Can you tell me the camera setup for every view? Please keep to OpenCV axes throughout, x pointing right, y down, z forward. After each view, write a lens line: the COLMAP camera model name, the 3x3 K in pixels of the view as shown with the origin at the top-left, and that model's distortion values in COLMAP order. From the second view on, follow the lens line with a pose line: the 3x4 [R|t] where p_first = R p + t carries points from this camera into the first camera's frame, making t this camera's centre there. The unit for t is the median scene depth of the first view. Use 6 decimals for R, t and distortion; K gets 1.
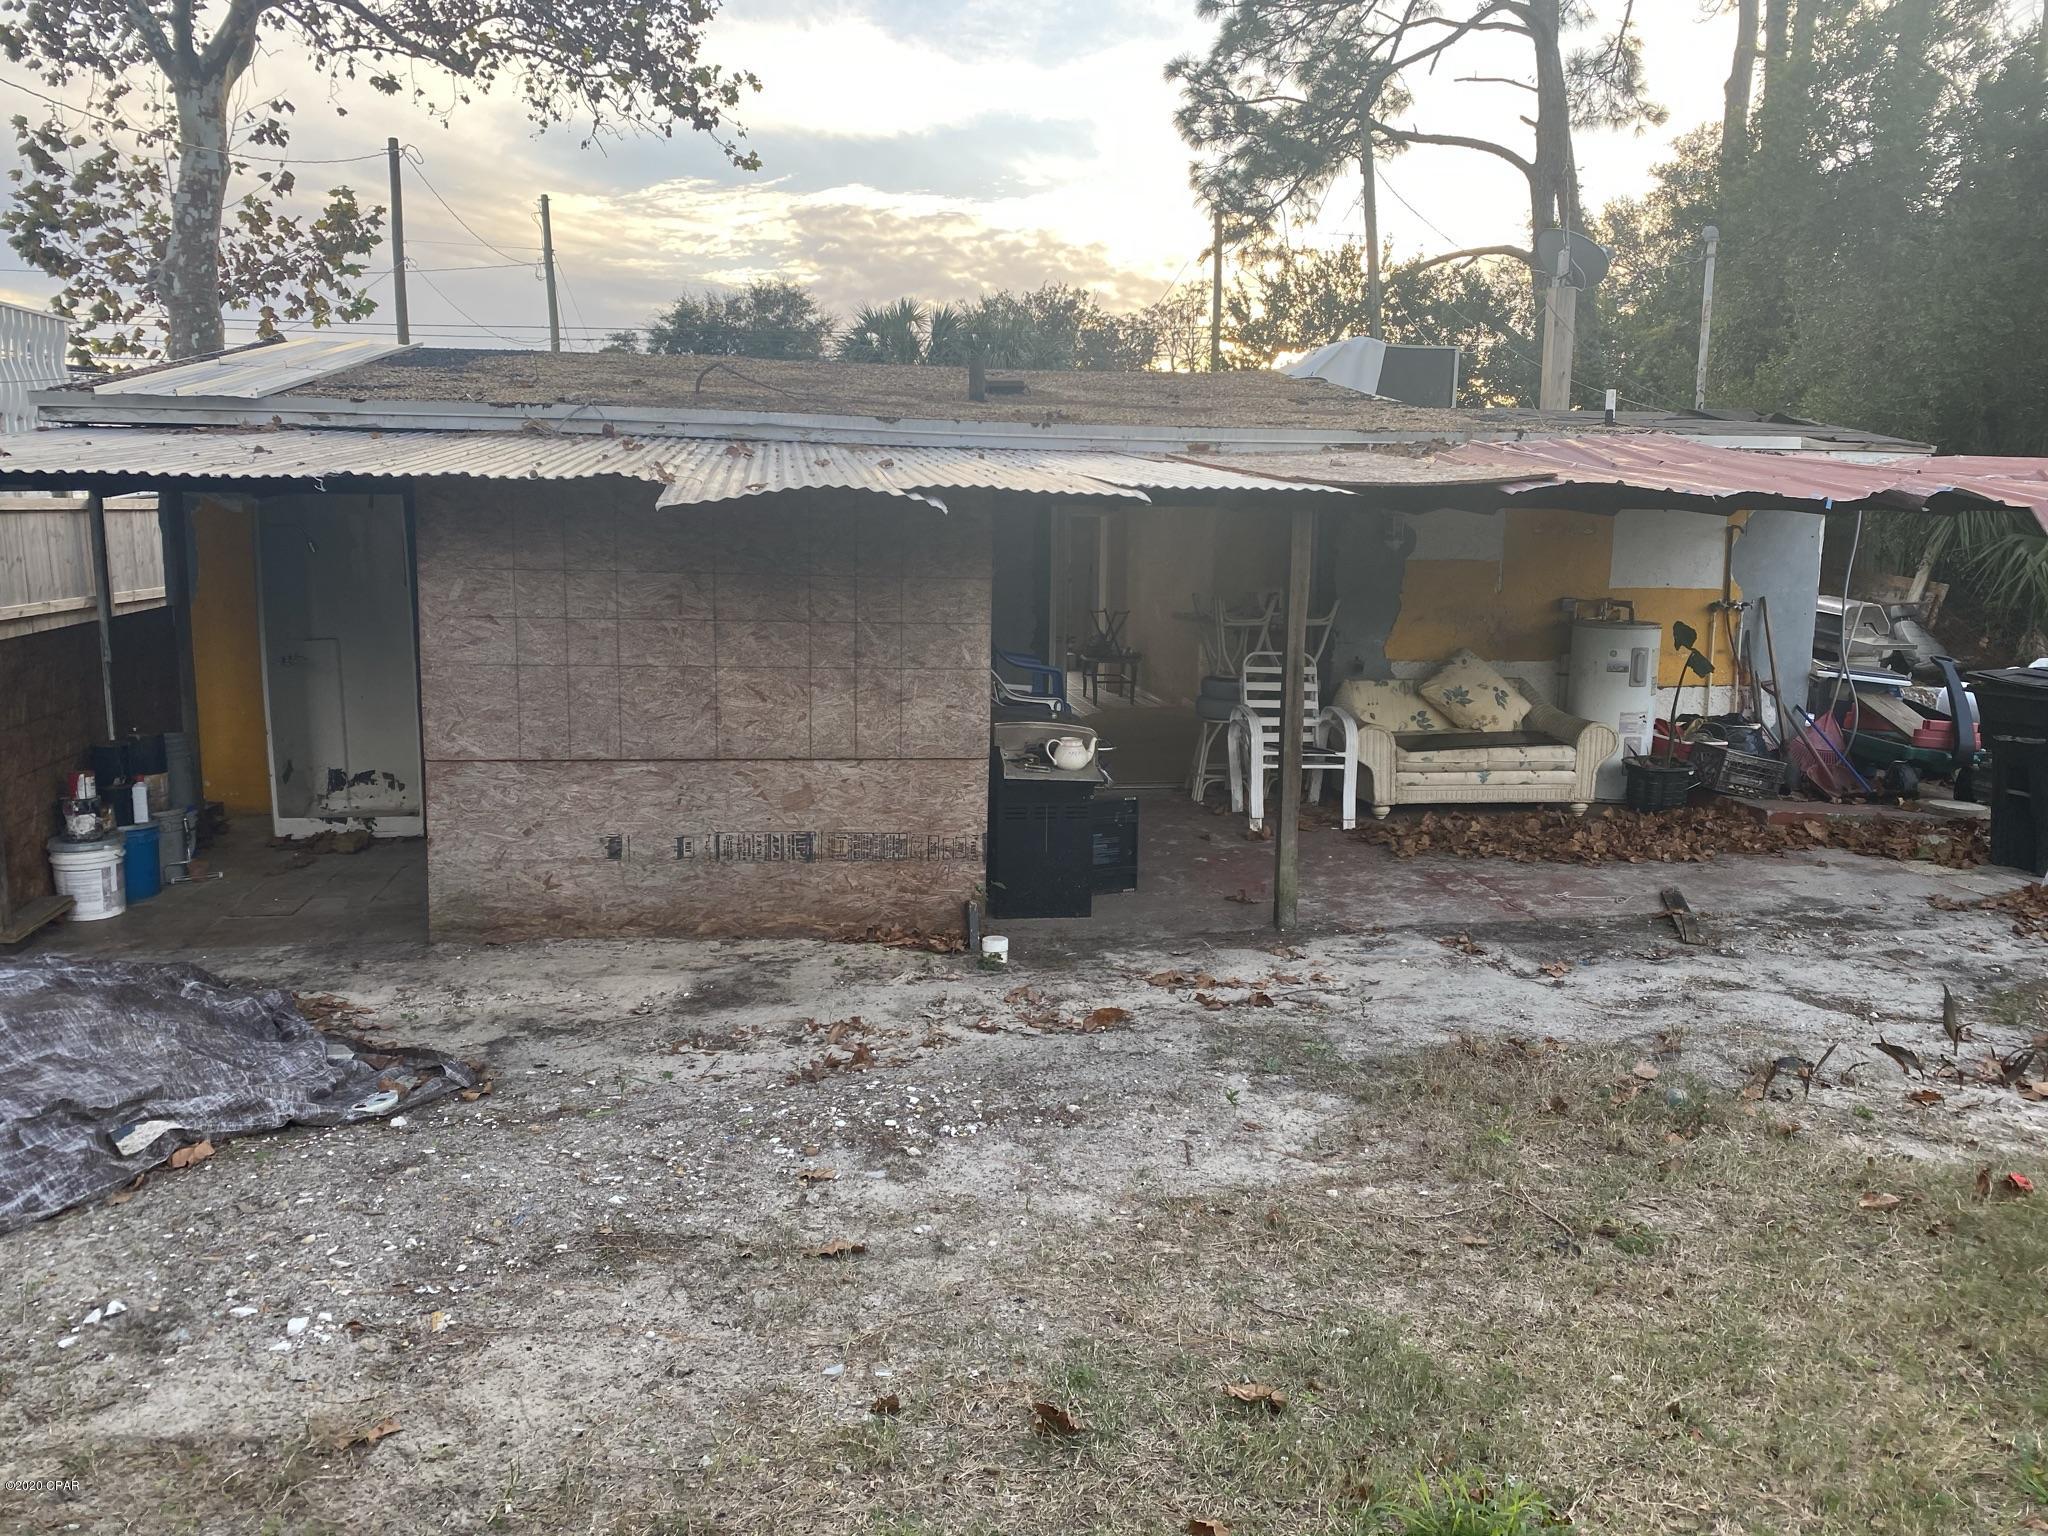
lens RADIAL K [[1568.8, 0, 1027.4], [0, 1568.8, 761.1], [0, 0, 1]] dist [0.025530, -0.016781]
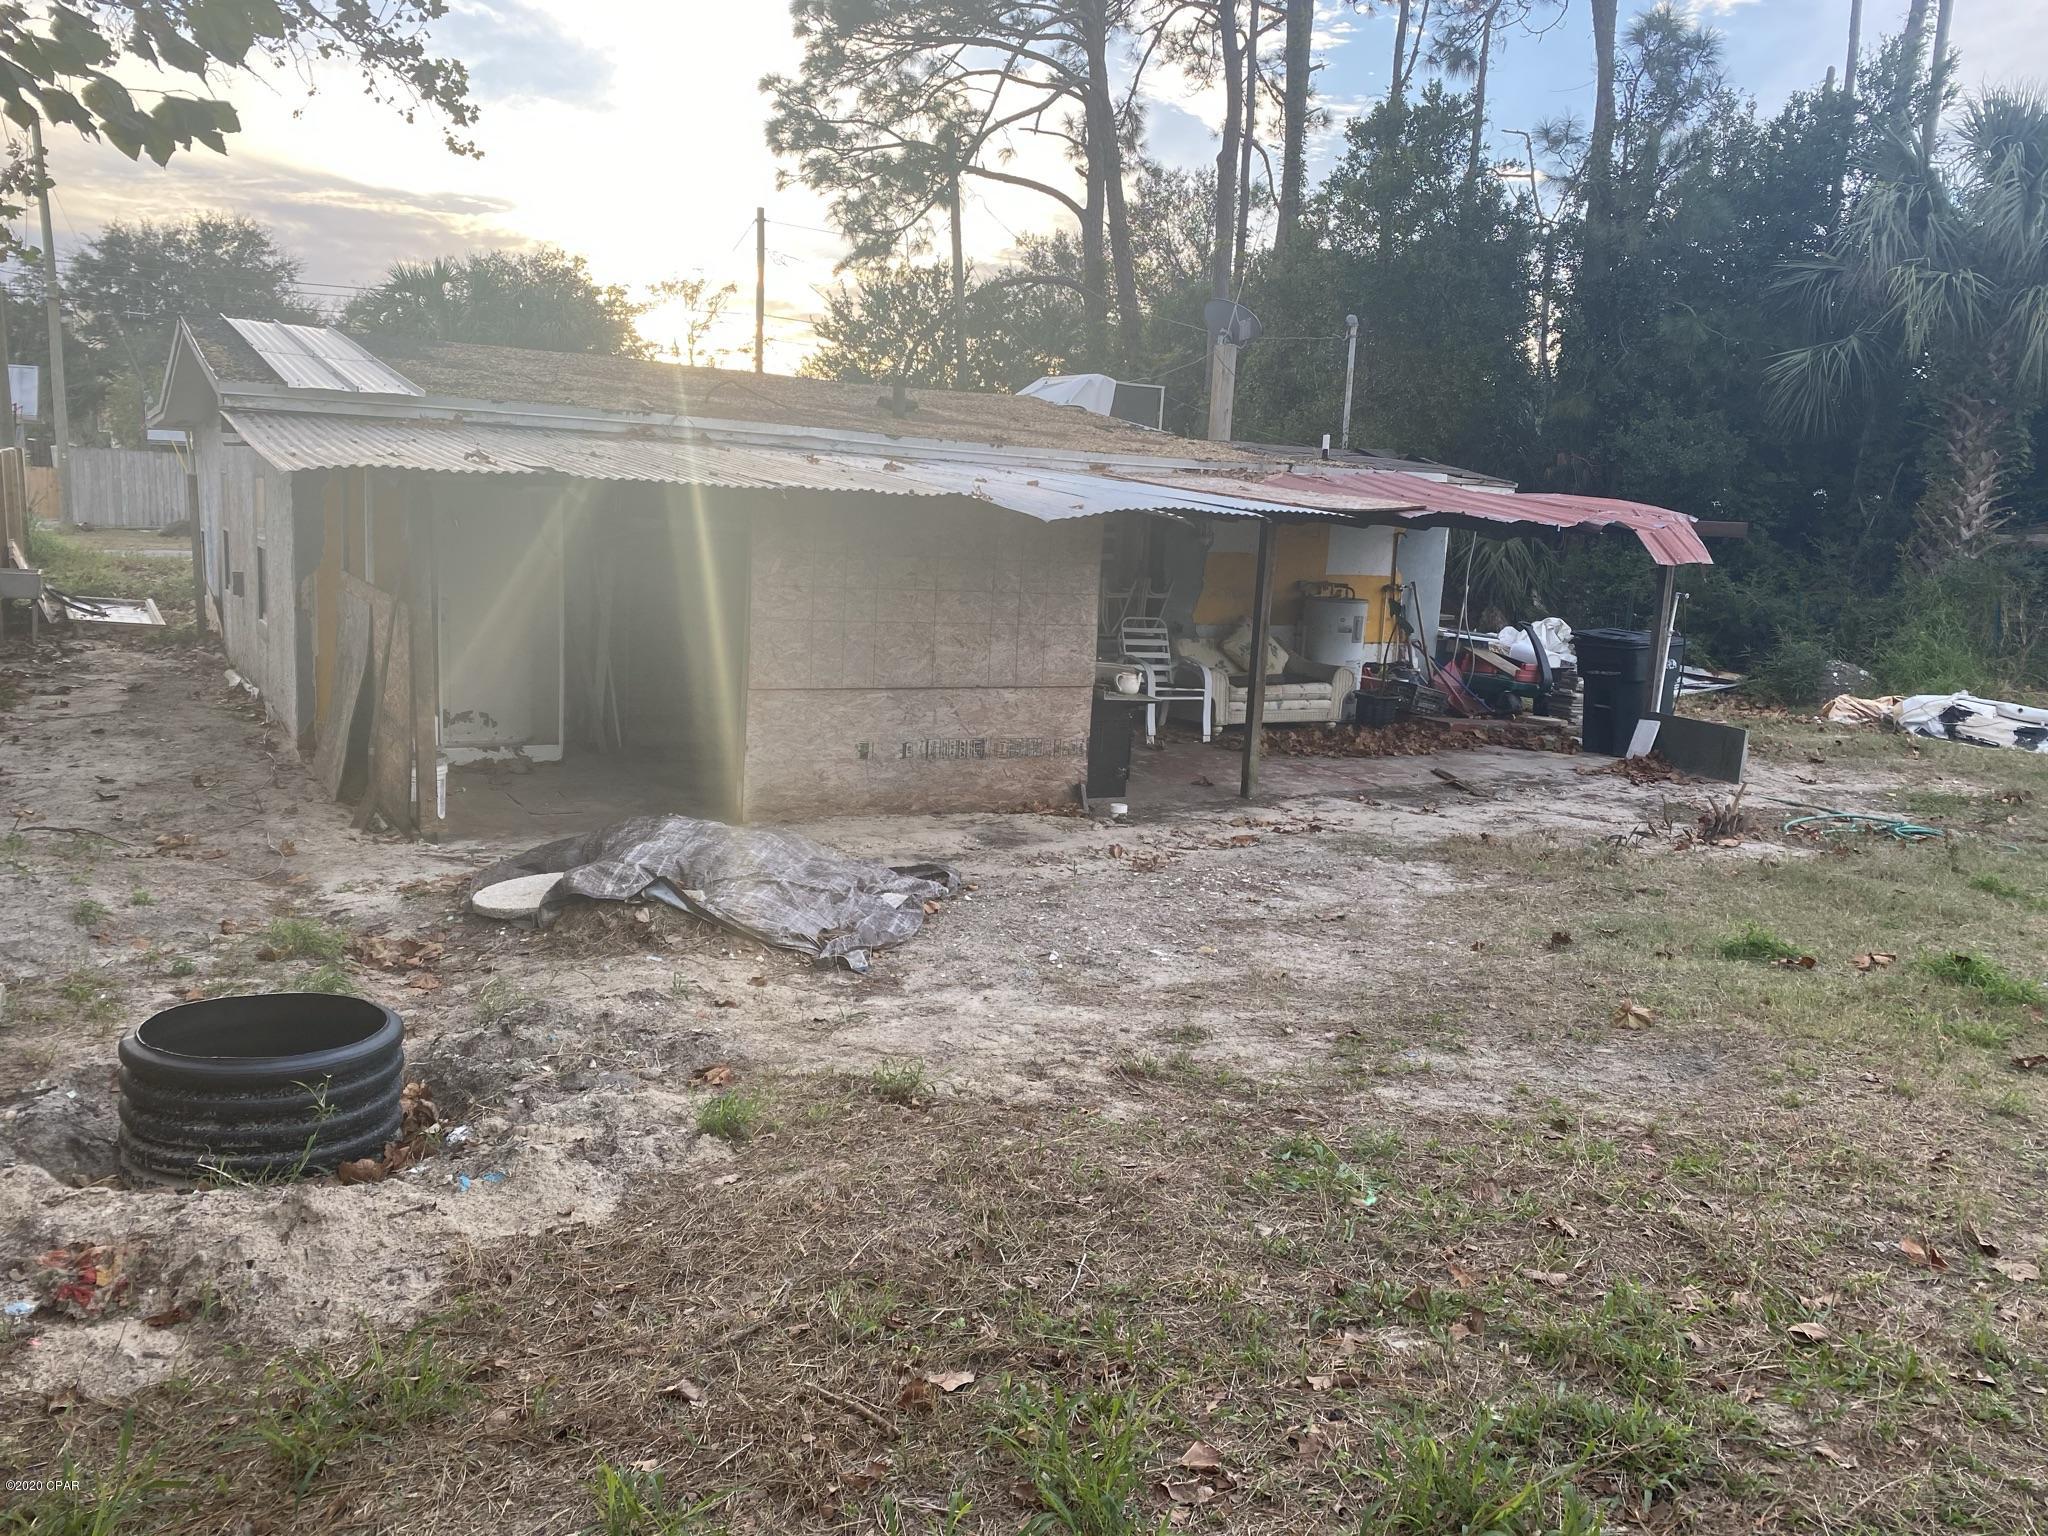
lens RADIAL K [[1568.8, 0, 1018.9], [0, 1568.8, 773.6], [0, 0, 1]] dist [0.025530, -0.016781]
pose [[0.931695, -0.029047, 0.362078, -0.441139], [0.019683, 0.999370, 0.029526, 0.025105], [-0.362707, -0.020382, 0.931680, -0.248037]]
